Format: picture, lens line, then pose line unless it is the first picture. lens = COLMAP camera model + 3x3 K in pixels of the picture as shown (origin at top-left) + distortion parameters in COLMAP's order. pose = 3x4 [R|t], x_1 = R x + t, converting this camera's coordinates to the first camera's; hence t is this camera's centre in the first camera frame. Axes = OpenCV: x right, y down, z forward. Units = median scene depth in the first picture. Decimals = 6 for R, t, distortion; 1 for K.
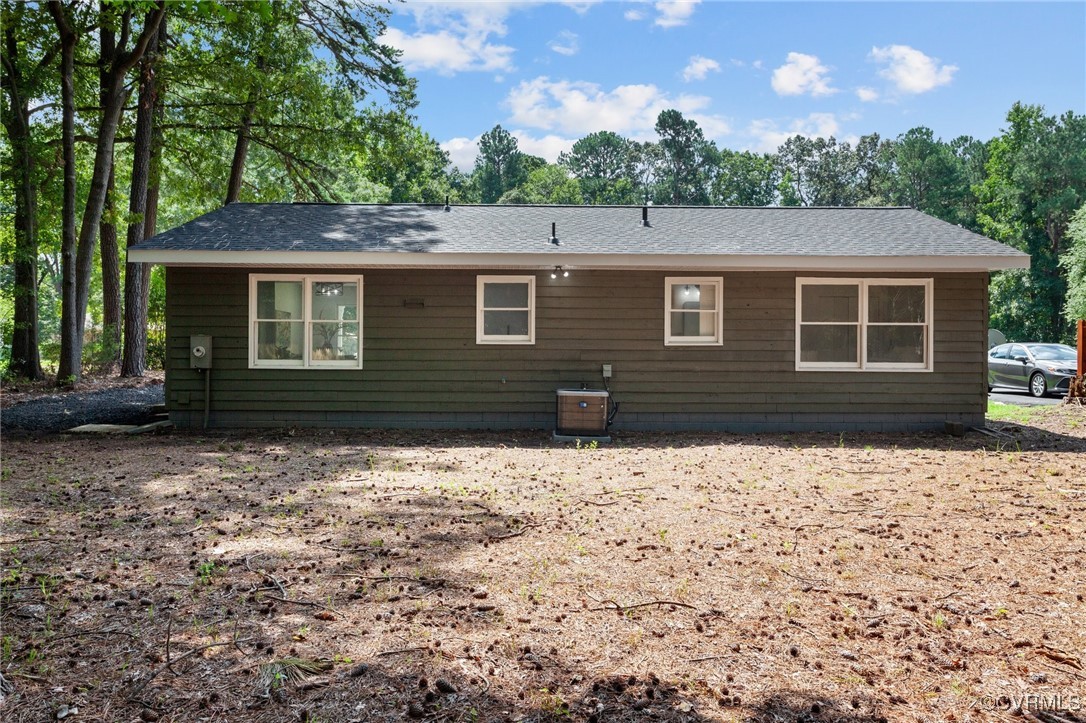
lens RADIAL K [[853.5, 0, 546.8], [0, 853.5, 361.0], [0, 0, 1]] dist [0.010574, 0.004864]
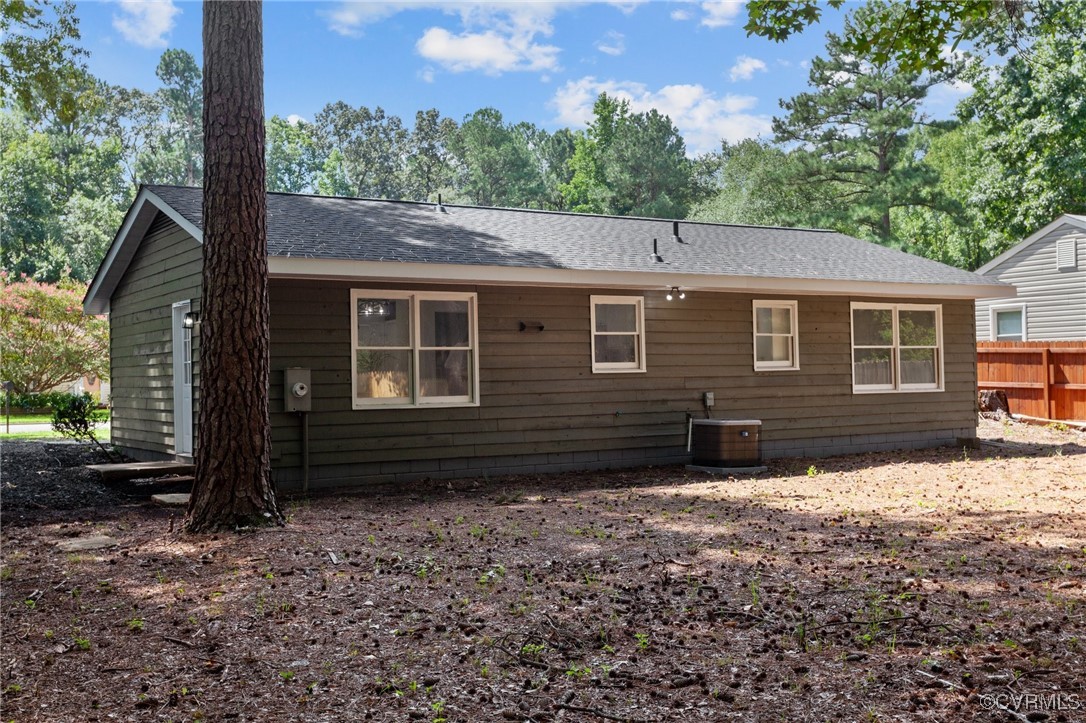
lens RADIAL K [[1194.3, 0, 540.0], [0, 1194.3, 357.0], [0, 0, 1]] dist [0.014995, 0.000000]
pose [[0.856585, -0.011516, 0.515877, -0.757994], [0.029433, 0.999214, -0.026567, -0.005283], [-0.515165, 0.037941, 0.856251, -0.025705]]
